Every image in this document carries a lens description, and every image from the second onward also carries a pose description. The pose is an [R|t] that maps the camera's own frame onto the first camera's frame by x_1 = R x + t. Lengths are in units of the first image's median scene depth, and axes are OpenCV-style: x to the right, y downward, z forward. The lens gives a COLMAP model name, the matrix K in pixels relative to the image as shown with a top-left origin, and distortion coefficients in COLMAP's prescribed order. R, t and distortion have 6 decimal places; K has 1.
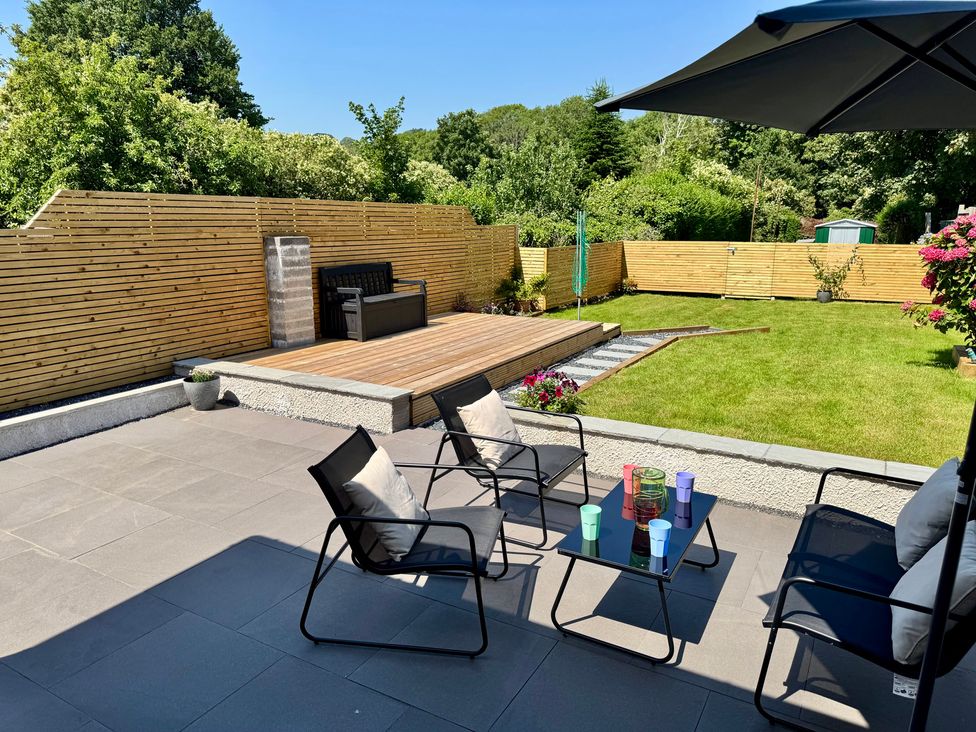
lens RADIAL K [[695.4, 0, 488.0], [0, 695.4, 366.0], [0, 0, 1]] dist [0.031097, -0.001616]
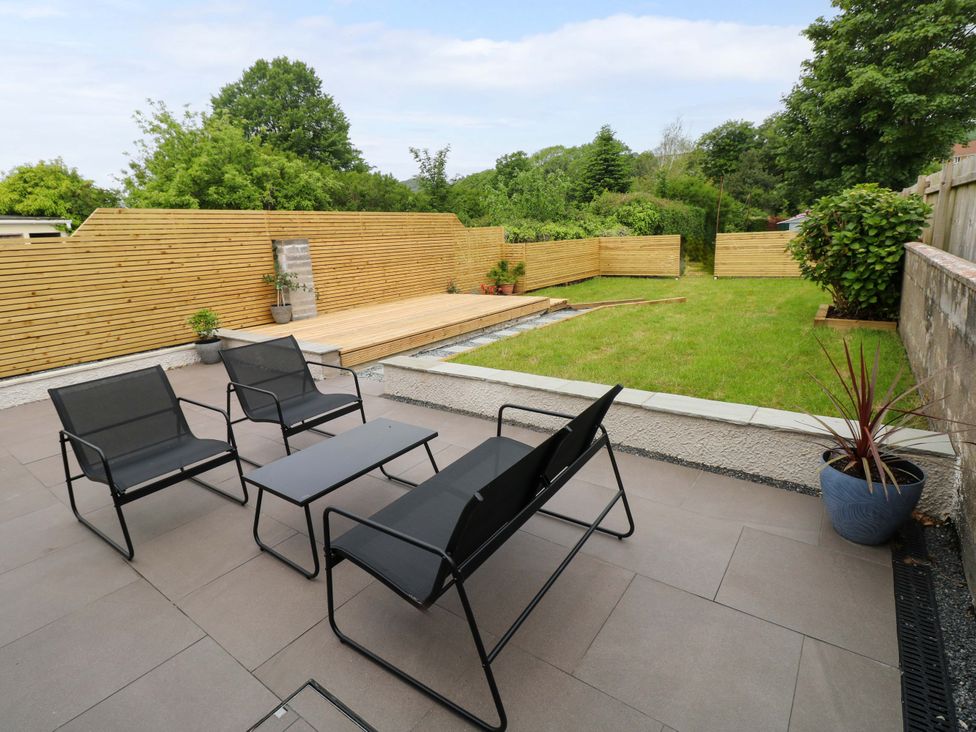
lens RADIAL K [[510.4, 0, 483.8], [0, 510.4, 357.4], [0, 0, 1]] dist [-0.002032, -0.010445]
pose [[0.991057, -0.016221, -0.132446, 0.243003], [0.019736, 0.999486, 0.025265, 0.031218], [0.131968, -0.027653, 0.990868, 0.074979]]
